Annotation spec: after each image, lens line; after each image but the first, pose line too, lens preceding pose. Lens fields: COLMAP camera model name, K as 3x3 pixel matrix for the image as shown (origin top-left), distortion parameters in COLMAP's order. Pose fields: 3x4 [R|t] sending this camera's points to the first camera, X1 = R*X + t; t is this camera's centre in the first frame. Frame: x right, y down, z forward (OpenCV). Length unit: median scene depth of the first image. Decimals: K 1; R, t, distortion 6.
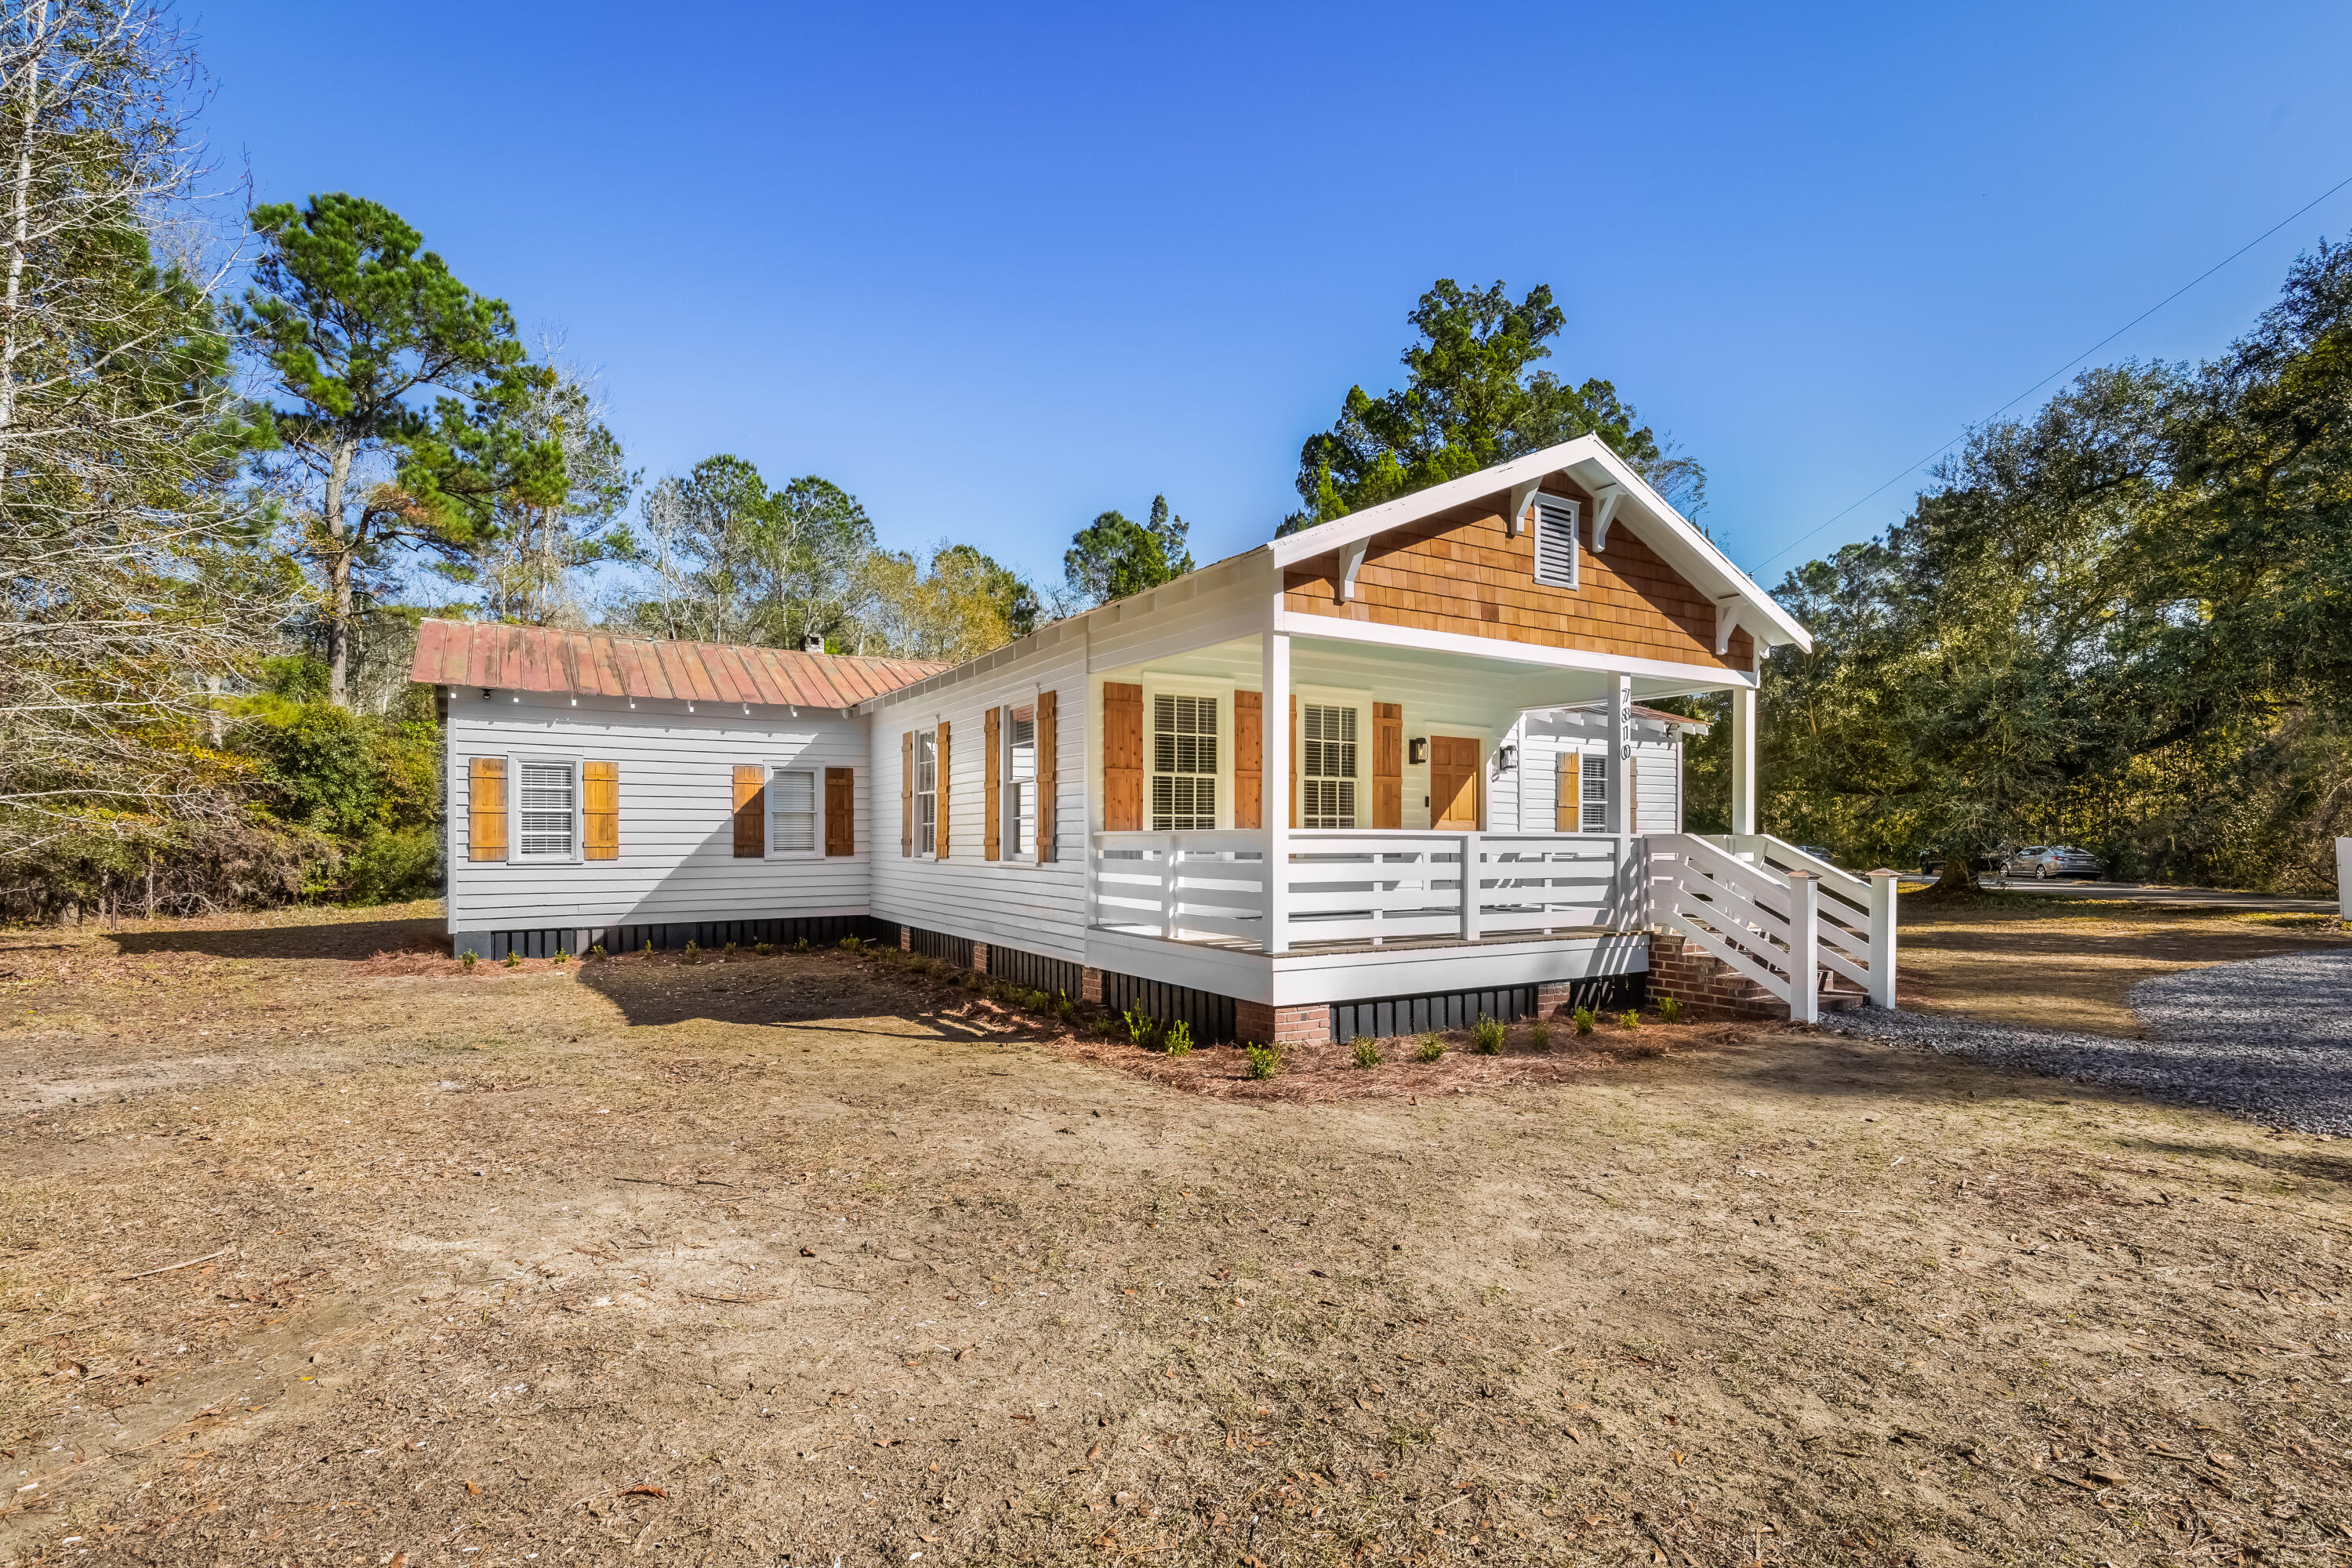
lens RADIAL K [[1077.5, 0, 1174.3], [0, 1077.5, 837.6], [0, 0, 1]] dist [0.000831, -0.000177]
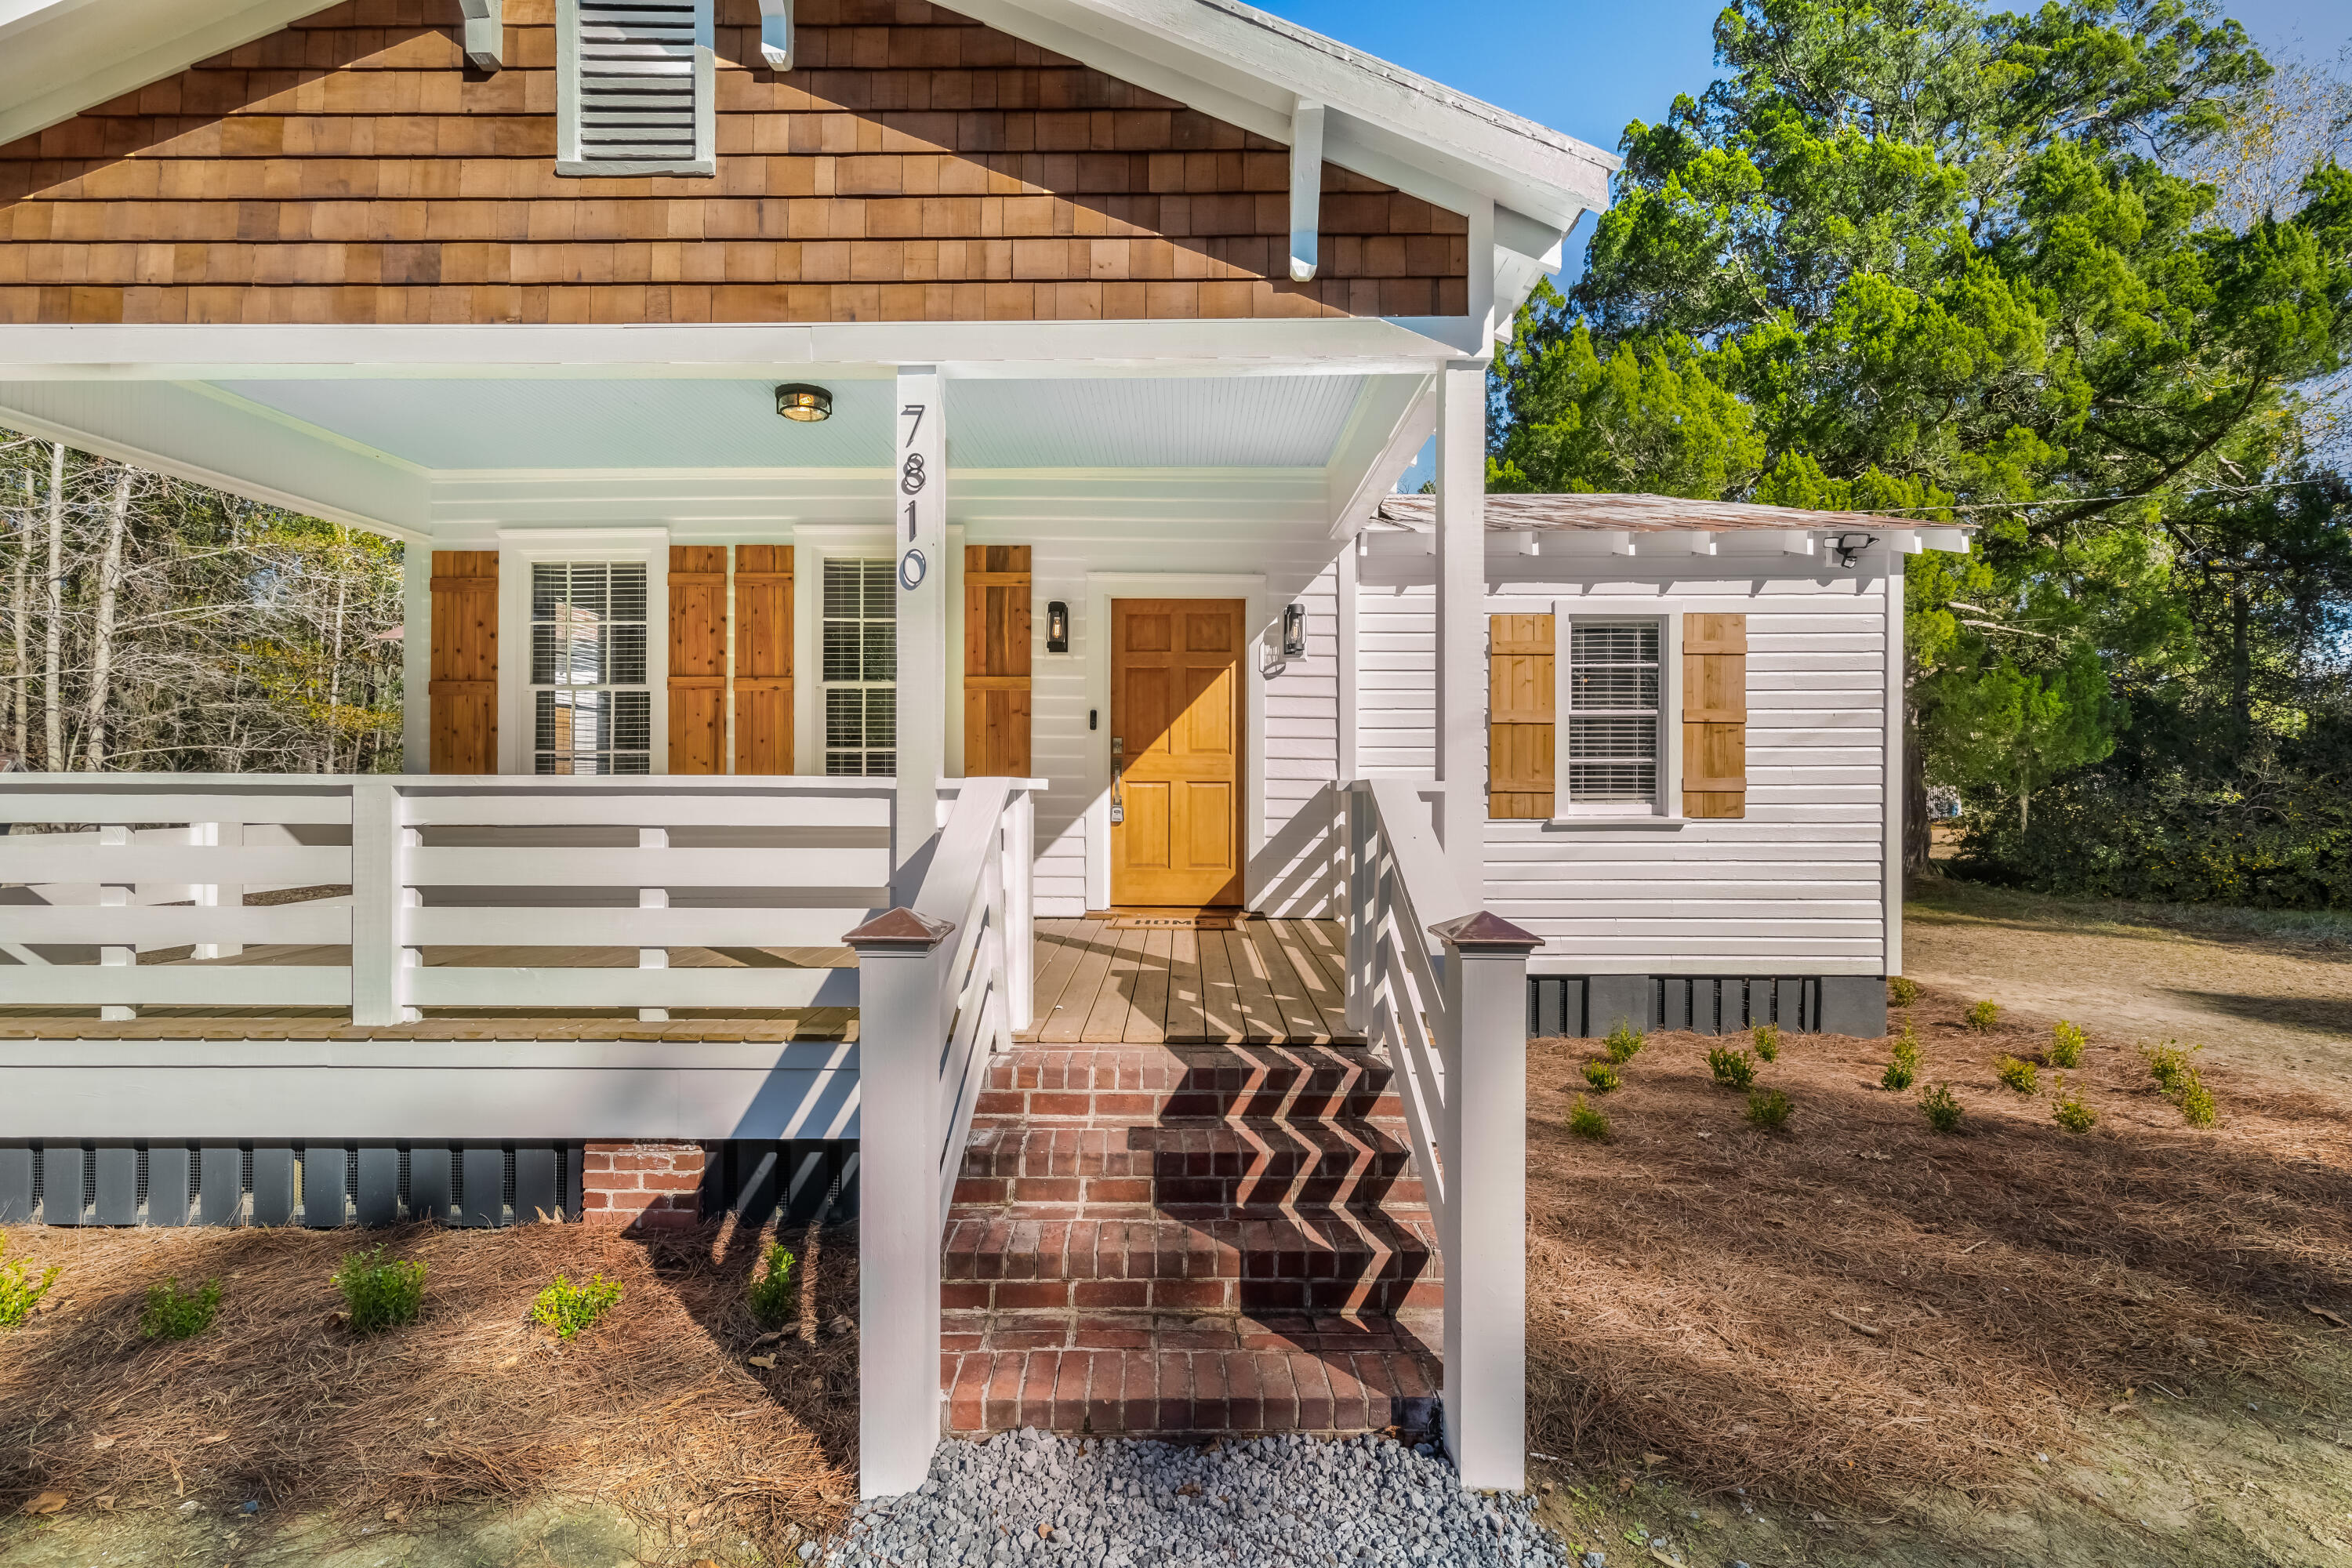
lens RADIAL K [[1061.5, 0, 1181.4], [0, 1061.5, 781.6], [0, 0, 1]] dist [0.003151, -0.000832]
pose [[0.858490, -0.003053, -0.512822, 0.653365], [0.002594, 0.999995, -0.001611, -0.001463], [0.512824, 0.000053, 0.858494, 0.673019]]
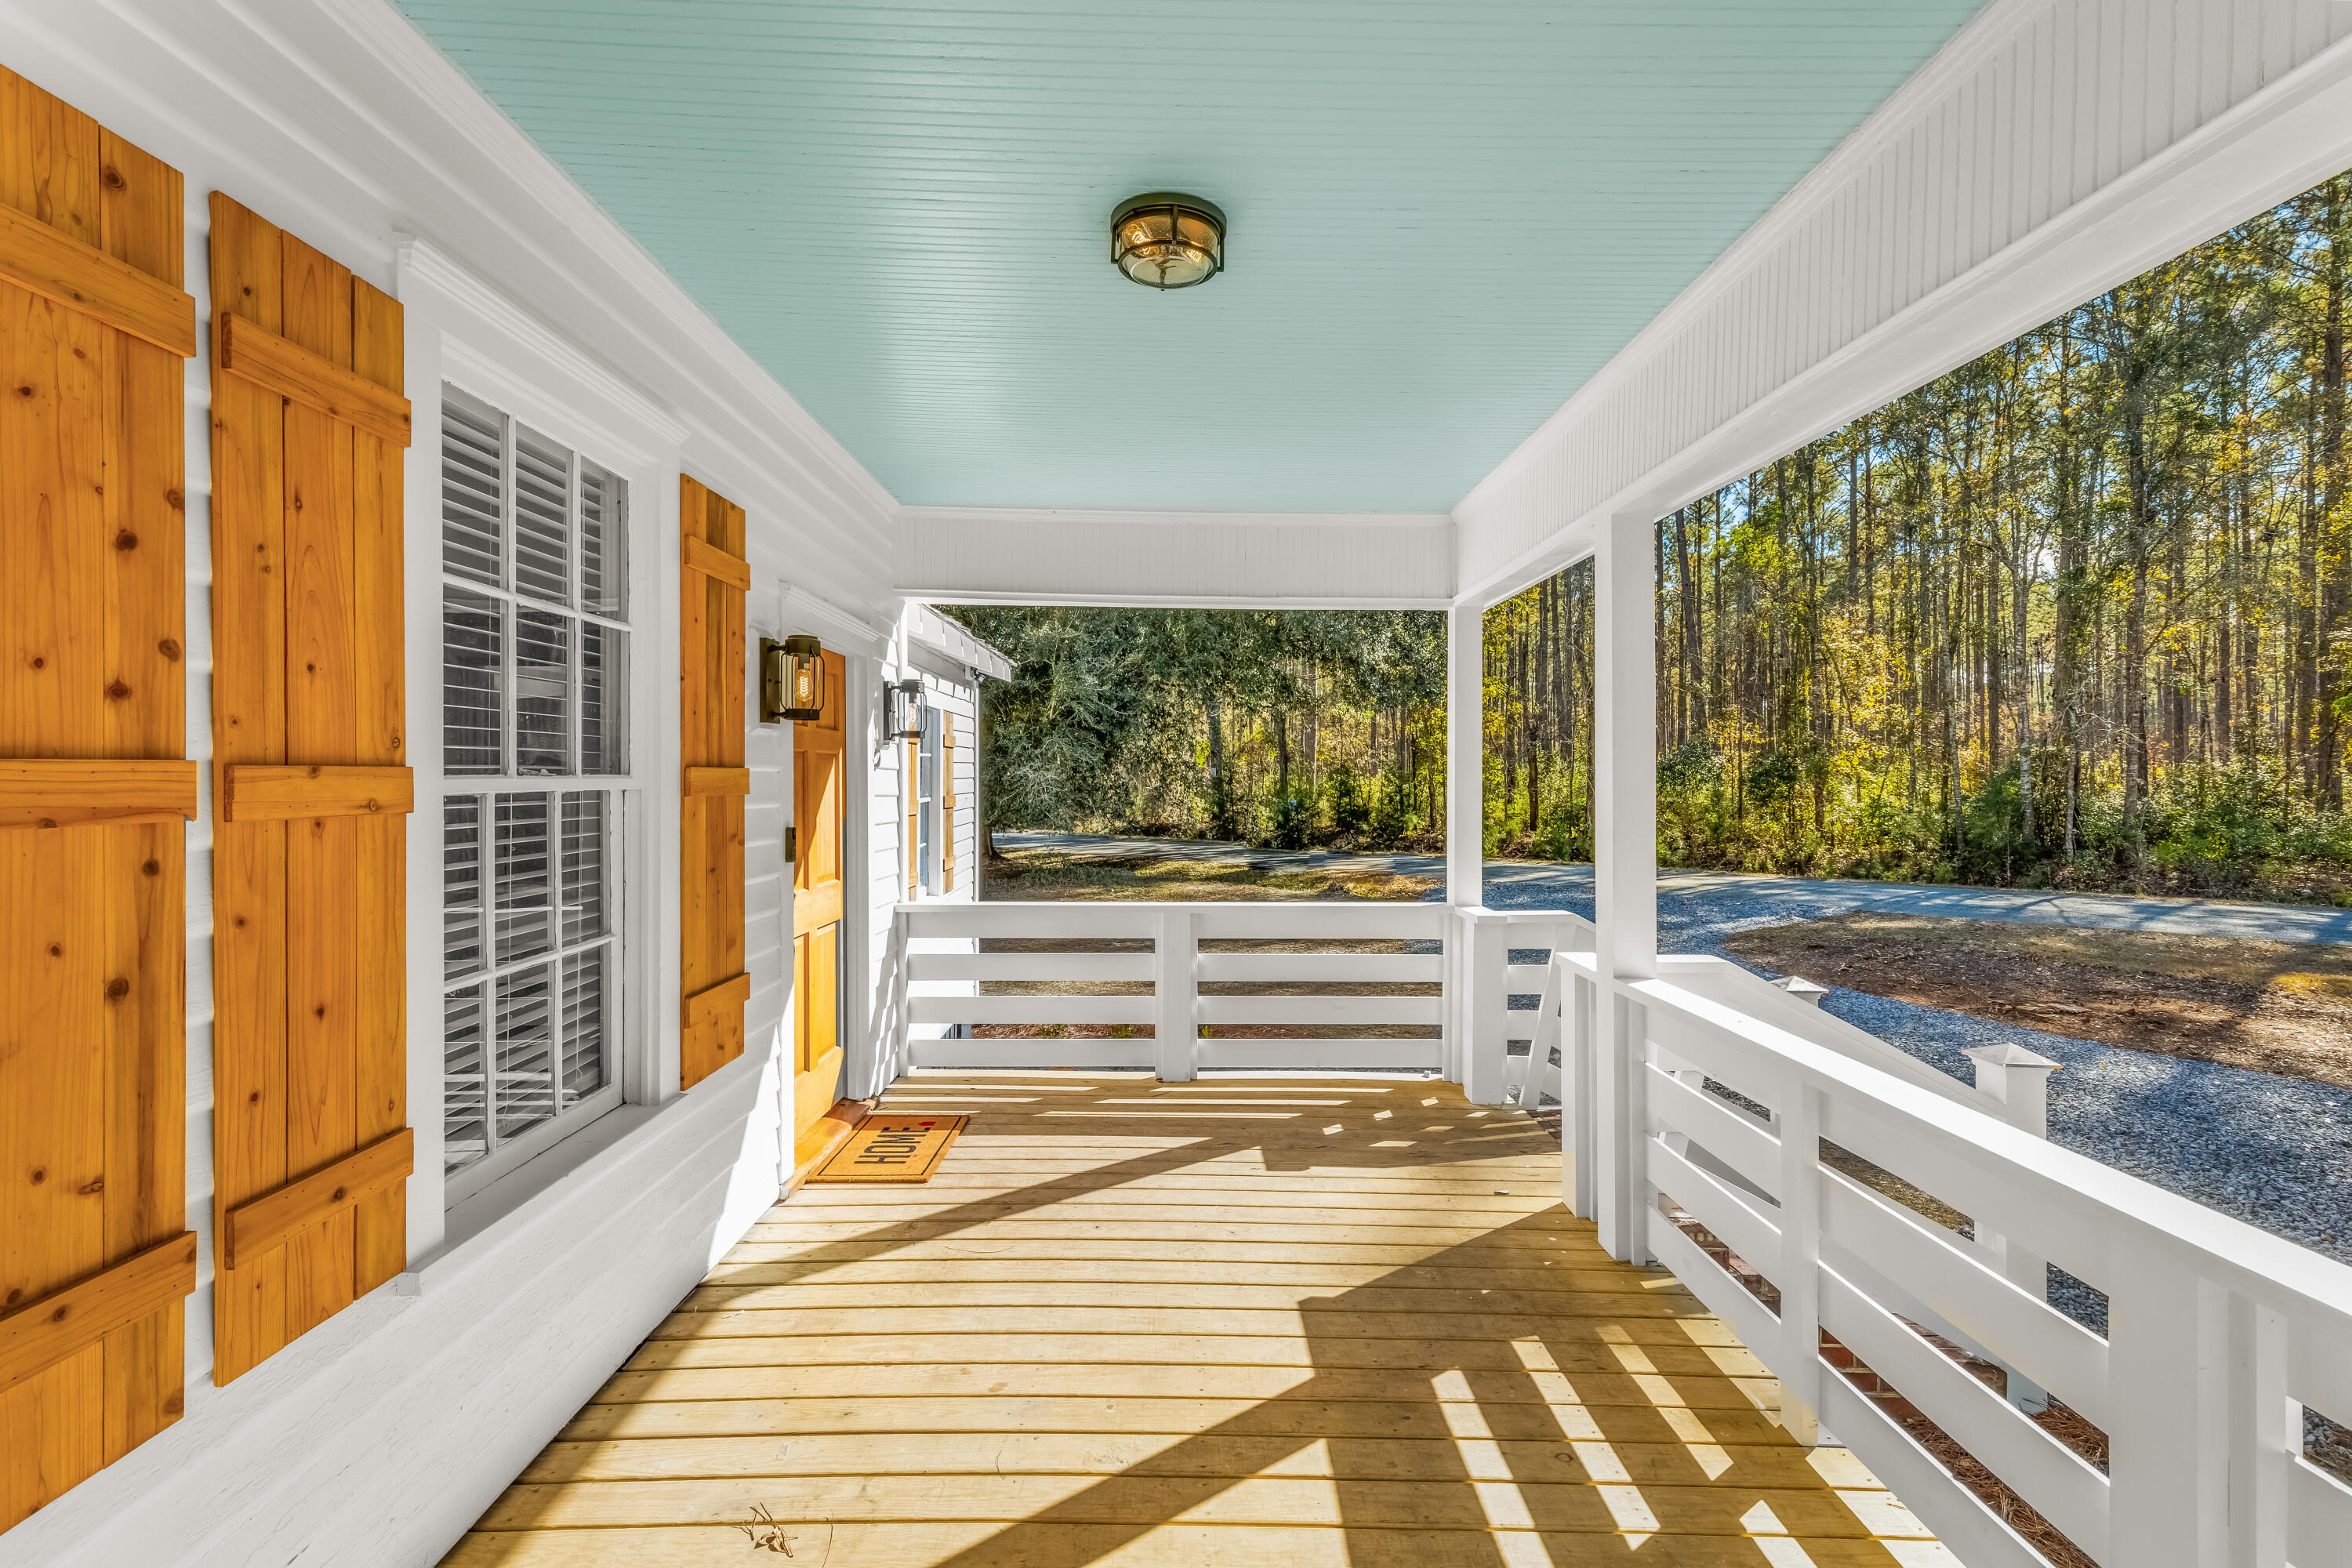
lens RADIAL K [[1061.5, 0, 1181.4], [0, 1061.5, 781.6], [0, 0, 1]] dist [0.003151, -0.000832]
pose [[0.498611, -0.008188, 0.866787, 0.031185], [-0.004367, 0.999919, 0.011957, -0.066222], [-0.866815, -0.009747, 0.498535, 0.895403]]
